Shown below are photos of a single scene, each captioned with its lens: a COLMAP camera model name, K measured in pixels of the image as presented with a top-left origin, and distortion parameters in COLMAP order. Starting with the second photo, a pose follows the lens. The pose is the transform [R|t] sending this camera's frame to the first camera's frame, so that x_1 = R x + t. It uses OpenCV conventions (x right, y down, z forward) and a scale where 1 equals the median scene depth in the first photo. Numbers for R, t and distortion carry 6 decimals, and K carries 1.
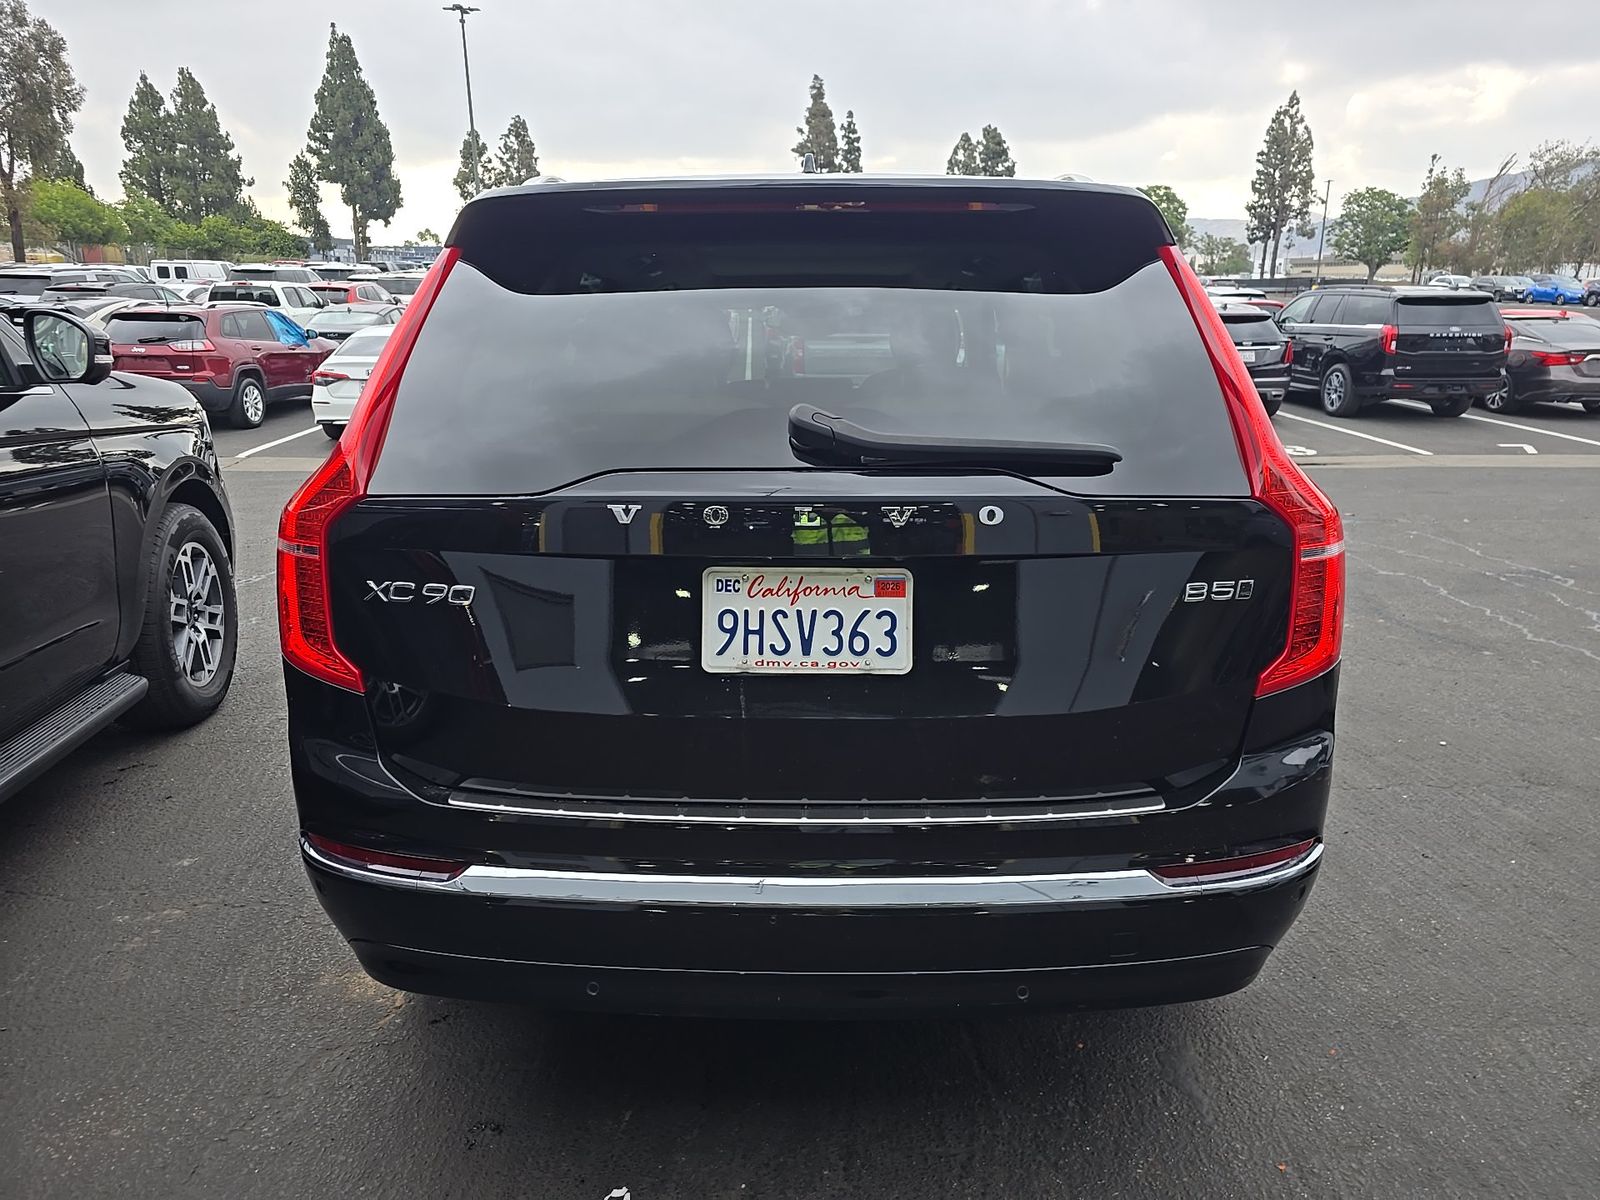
lens RADIAL K [[1077.1, 0, 796.3], [0, 1077.1, 595.8], [0, 0, 1]] dist [0.036907, -0.030027]
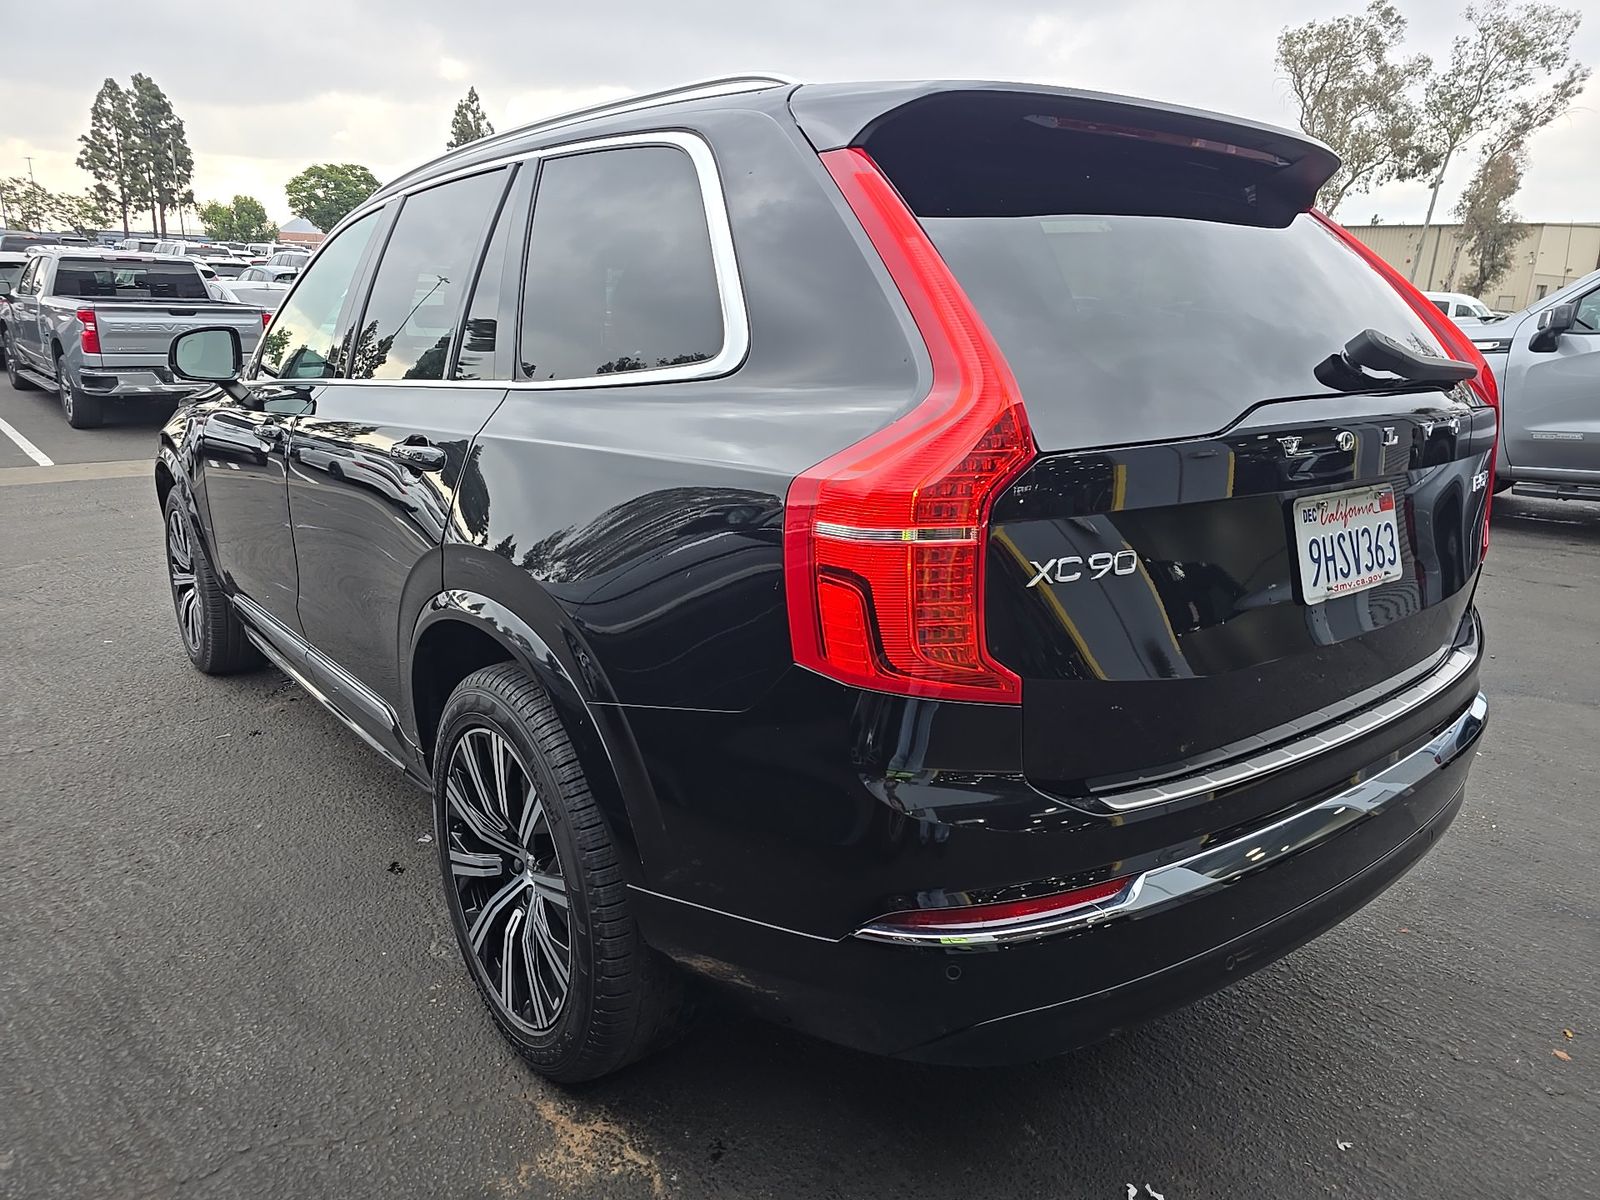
lens RADIAL K [[1077.1, 0, 792.0], [0, 1077.1, 602.1], [0, 0, 1]] dist [0.036907, -0.030027]
pose [[0.769976, -0.151273, 0.619881, -1.049512], [0.140942, 0.987816, 0.065993, -0.063386], [-0.622312, 0.036554, 0.781916, 0.509452]]
